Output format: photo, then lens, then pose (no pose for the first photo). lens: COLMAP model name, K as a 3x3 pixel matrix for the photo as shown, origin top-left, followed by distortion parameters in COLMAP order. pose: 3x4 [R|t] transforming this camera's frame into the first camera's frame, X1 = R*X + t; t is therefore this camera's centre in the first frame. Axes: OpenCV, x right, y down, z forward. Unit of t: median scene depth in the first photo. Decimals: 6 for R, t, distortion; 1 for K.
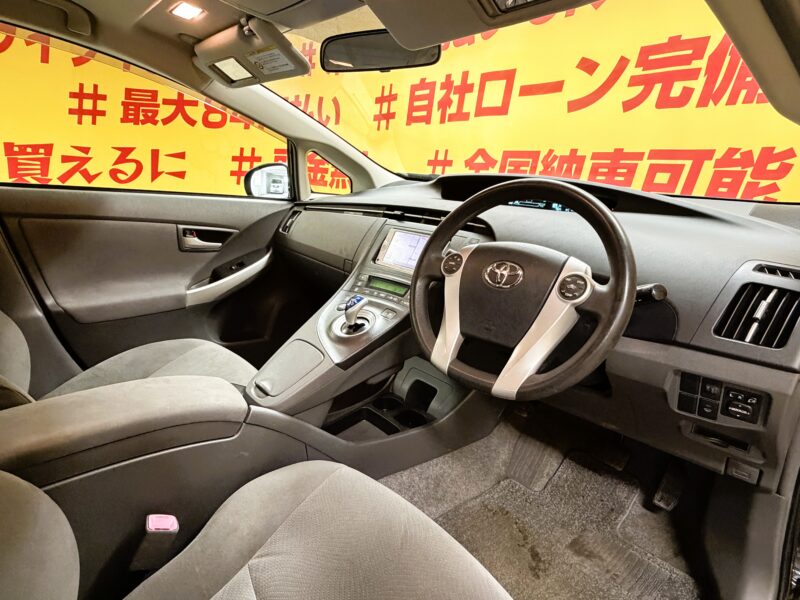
lens RADIAL K [[458.9, 0, 400.0], [0, 458.9, 300.0], [0, 0, 1]] dist [-0.001677, -0.000433]
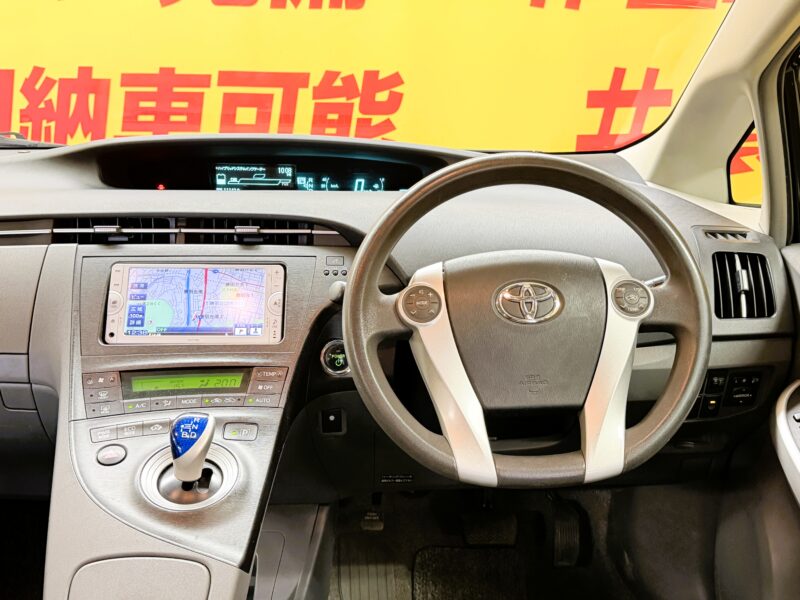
lens RADIAL K [[823.4, 0, 400.0], [0, 823.4, 300.0], [0, 0, 1]] dist [0.180628, -0.447734]
pose [[0.628870, -0.204092, 0.750246, -0.228299], [0.226523, 0.971167, 0.074314, -0.055546], [-0.743781, 0.123214, 0.656969, 0.110540]]
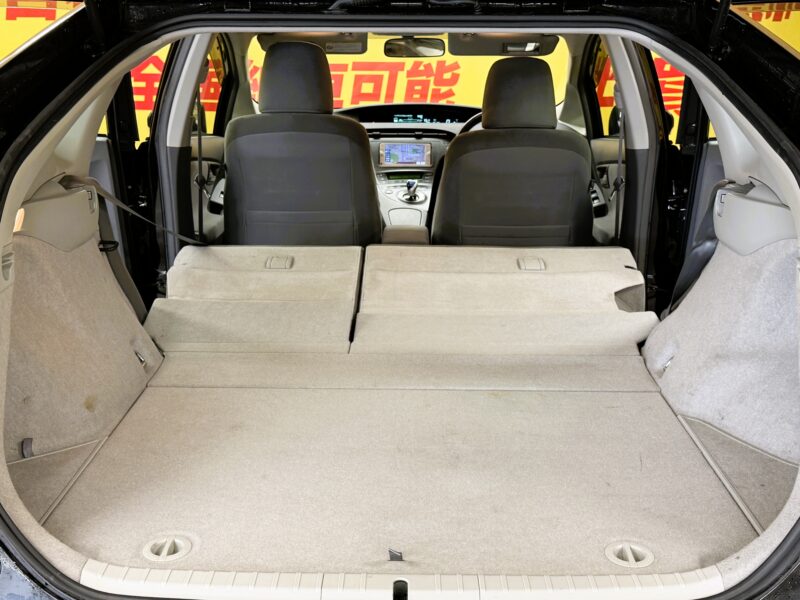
lens RADIAL K [[978.9, 0, 400.0], [0, 978.9, 300.0], [0, 0, 1]] dist [0.180076, 0.004478]
pose [[0.657996, -0.210081, 0.723123, -1.232261], [0.222393, 0.971675, 0.079927, 0.057190], [-0.719432, 0.108226, 0.686079, -0.640404]]
